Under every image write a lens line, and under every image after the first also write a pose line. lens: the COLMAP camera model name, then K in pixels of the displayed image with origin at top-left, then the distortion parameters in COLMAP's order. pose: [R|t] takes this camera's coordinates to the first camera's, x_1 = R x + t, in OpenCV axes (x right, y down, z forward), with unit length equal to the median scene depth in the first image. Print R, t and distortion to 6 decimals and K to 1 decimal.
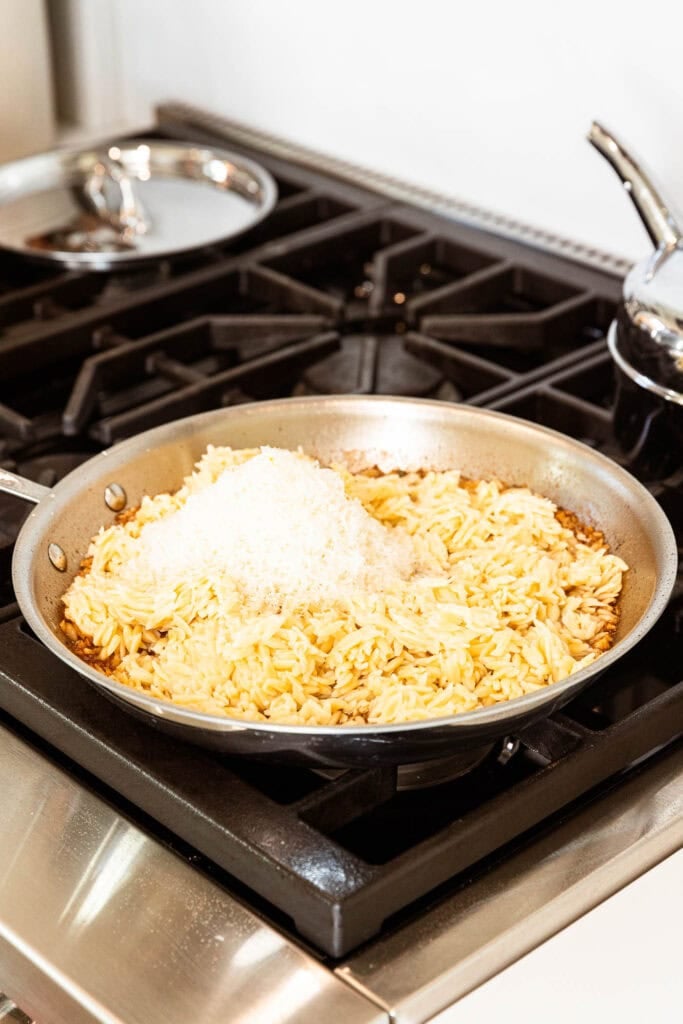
lens RADIAL K [[2033.6, 0, 341.5], [0, 2033.6, 512.0], [0, 0, 1]] dist [0.040556, 0.407991]
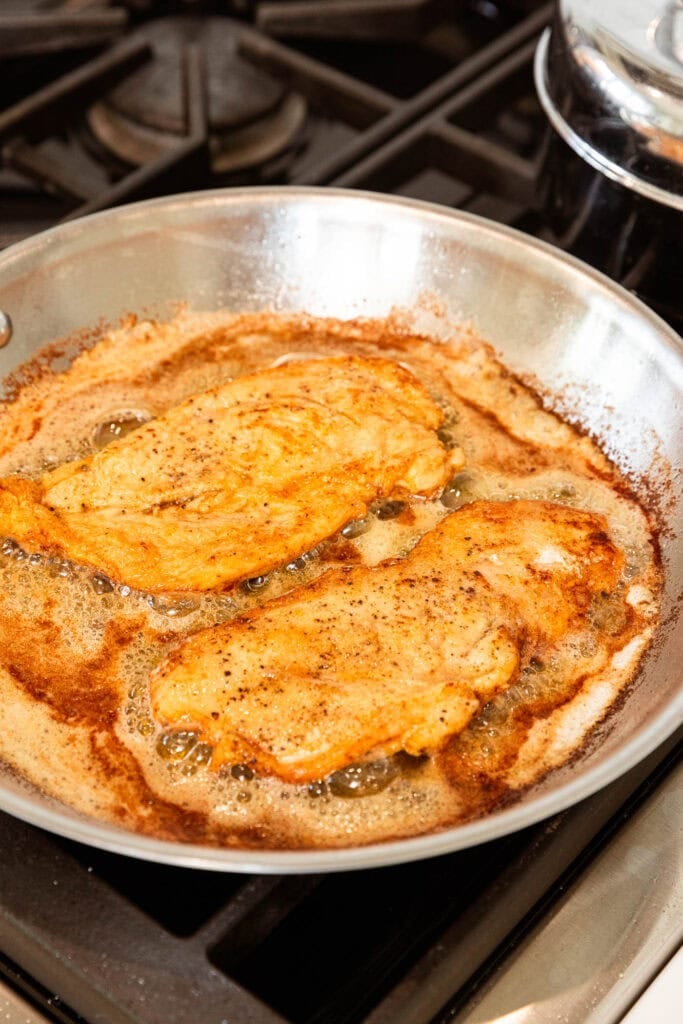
lens RADIAL K [[2009.3, 0, 341.5], [0, 2009.3, 512.0], [0, 0, 1]] dist [0.037819, 0.107175]
pose [[0.990751, -0.070936, 0.115676, -0.029449], [0.037490, 0.962390, 0.269072, -0.118836], [-0.130412, -0.262247, 0.956148, 0.251272]]
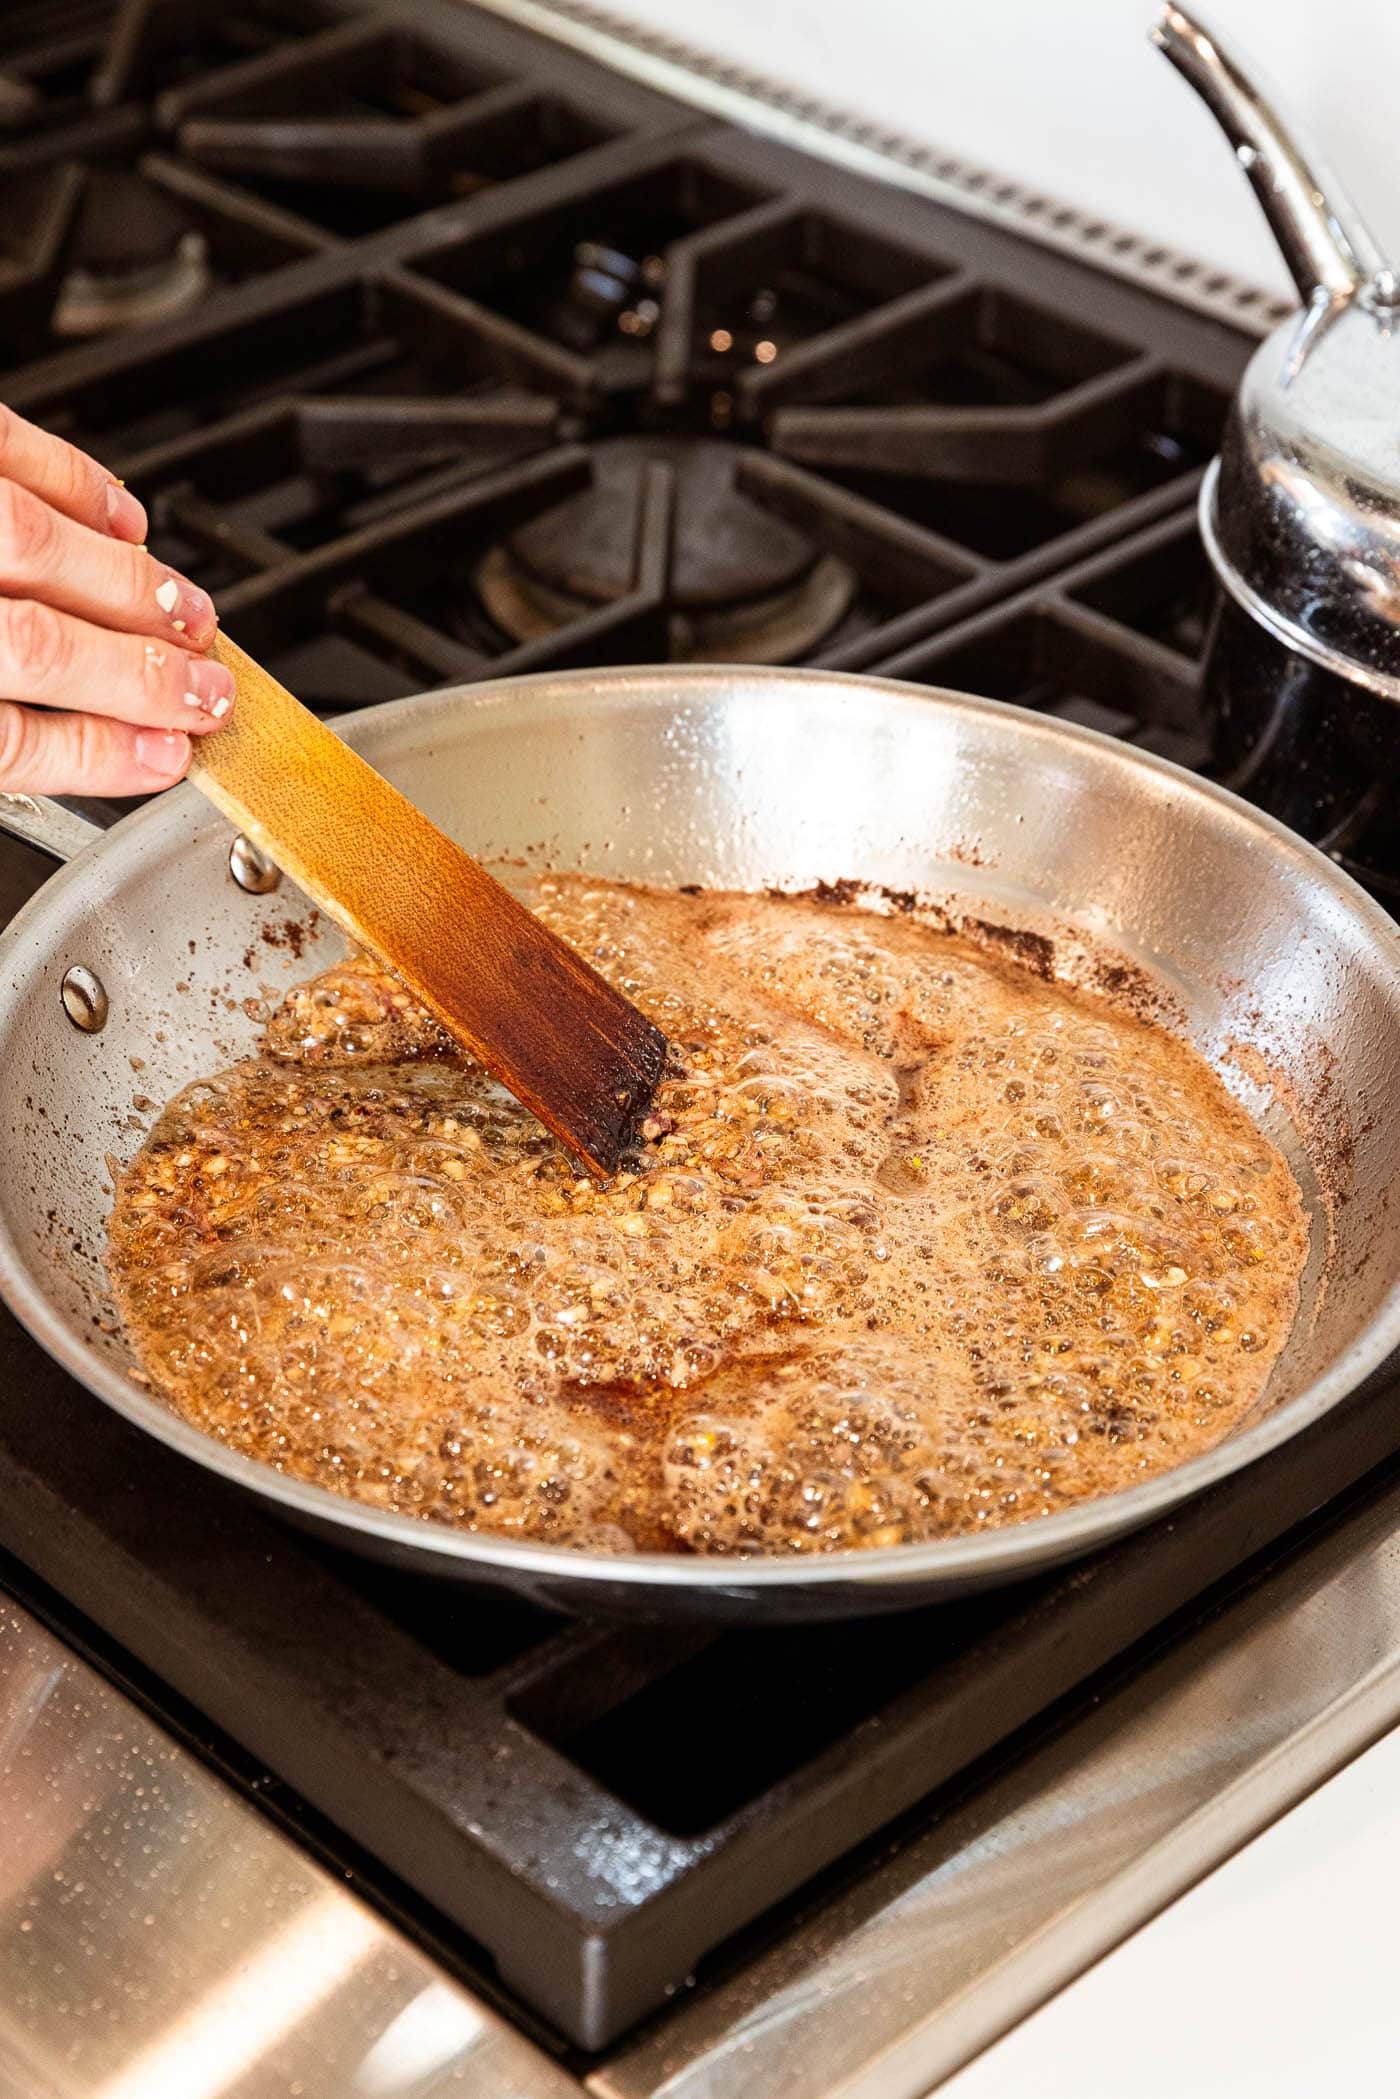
lens RADIAL K [[4168.6, 0, 700.0], [0, 4168.6, 1049.5], [0, 0, 1]] dist [0.040556, 0.407991]
pose [[0.999208, 0.012710, 0.037698, -0.009892], [-0.016862, 0.993572, 0.111936, -0.061193], [-0.036033, -0.112483, 0.993000, 0.081669]]
